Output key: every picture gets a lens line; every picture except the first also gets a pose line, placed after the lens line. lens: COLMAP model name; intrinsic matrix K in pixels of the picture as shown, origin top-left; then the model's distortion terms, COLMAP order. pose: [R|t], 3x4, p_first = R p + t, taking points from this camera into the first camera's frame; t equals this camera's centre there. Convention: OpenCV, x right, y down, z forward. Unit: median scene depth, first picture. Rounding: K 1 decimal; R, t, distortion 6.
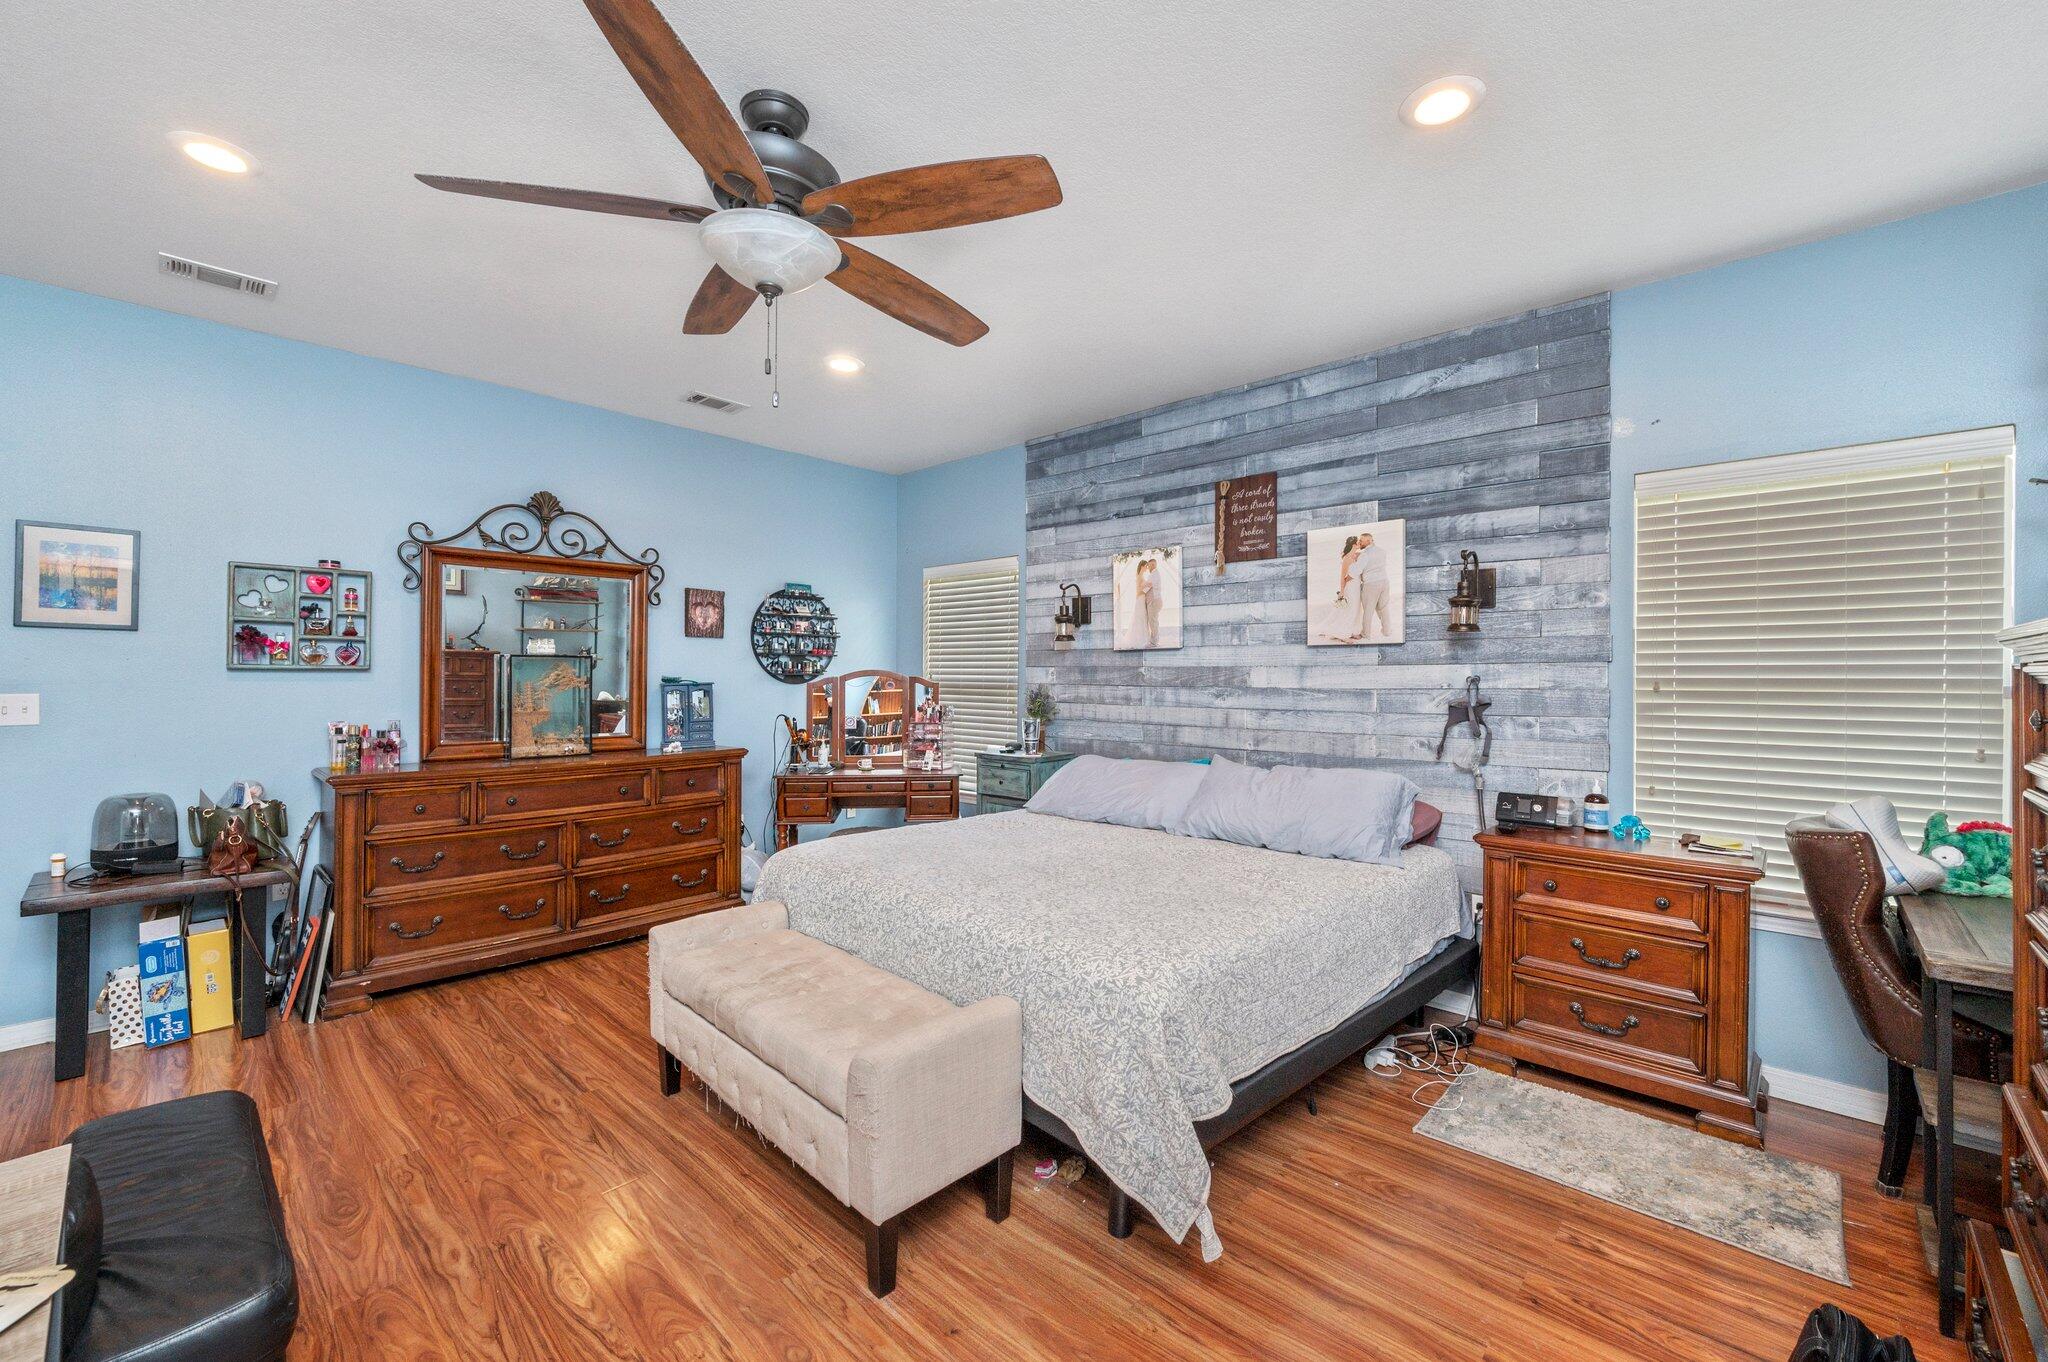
lens RADIAL K [[839.3, 0, 1035.5], [0, 839.3, 670.2], [0, 0, 1]] dist [-0.004022, 0.000056]
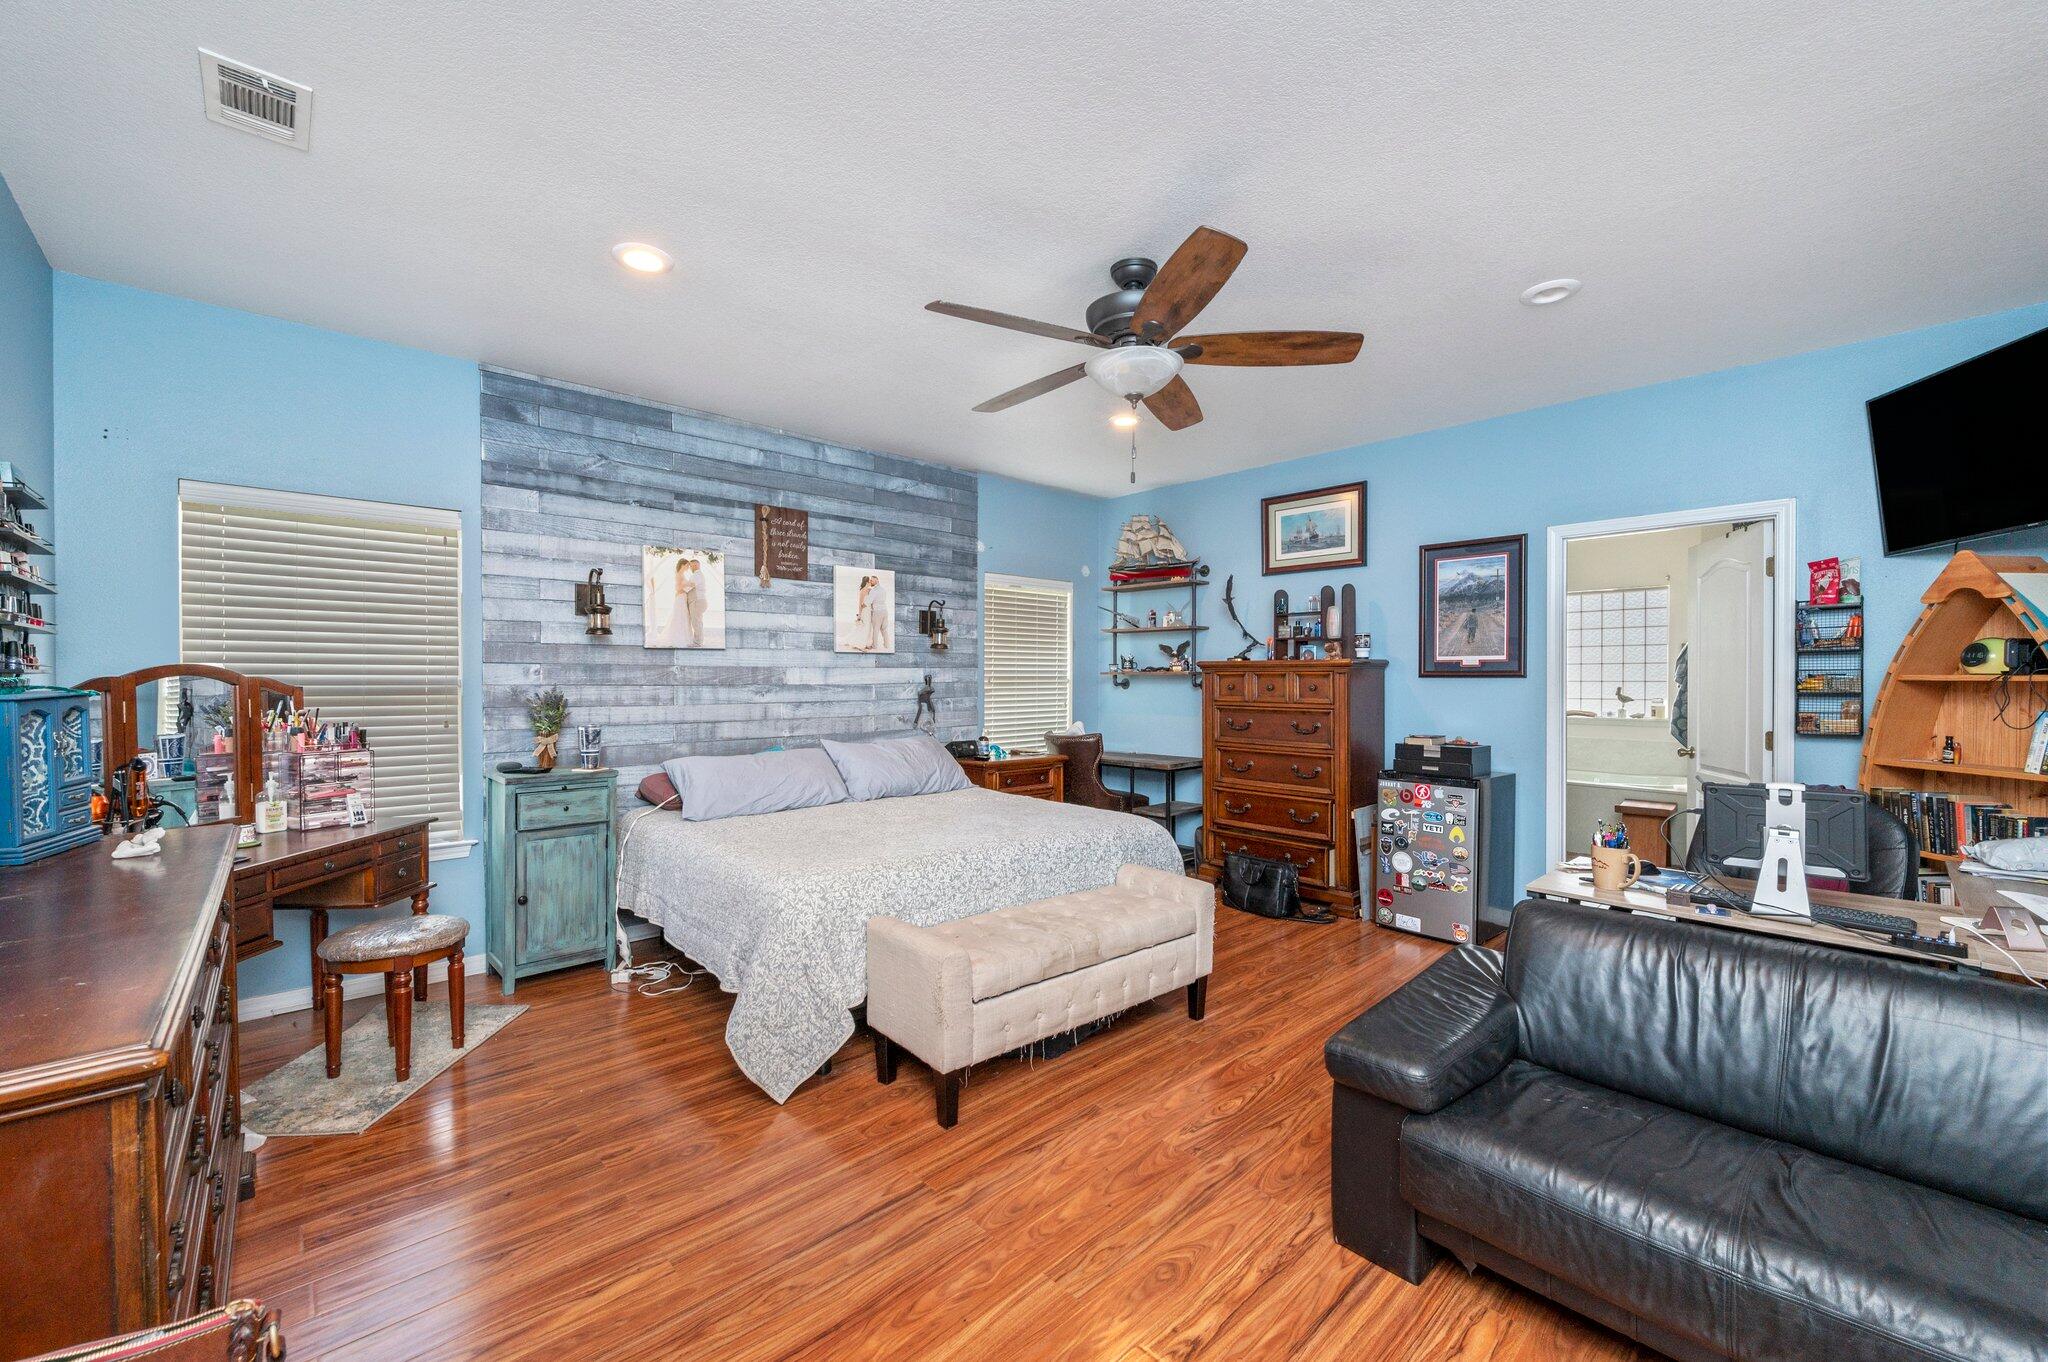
lens RADIAL K [[839.3, 0, 1021.0], [0, 839.3, 685.5], [0, 0, 1]] dist [-0.004022, 0.000056]
pose [[0.056597, -0.011572, 0.998330, -0.919992], [-0.005081, 0.999917, 0.011878, 0.005876], [-0.998384, -0.005744, 0.056533, 0.593201]]
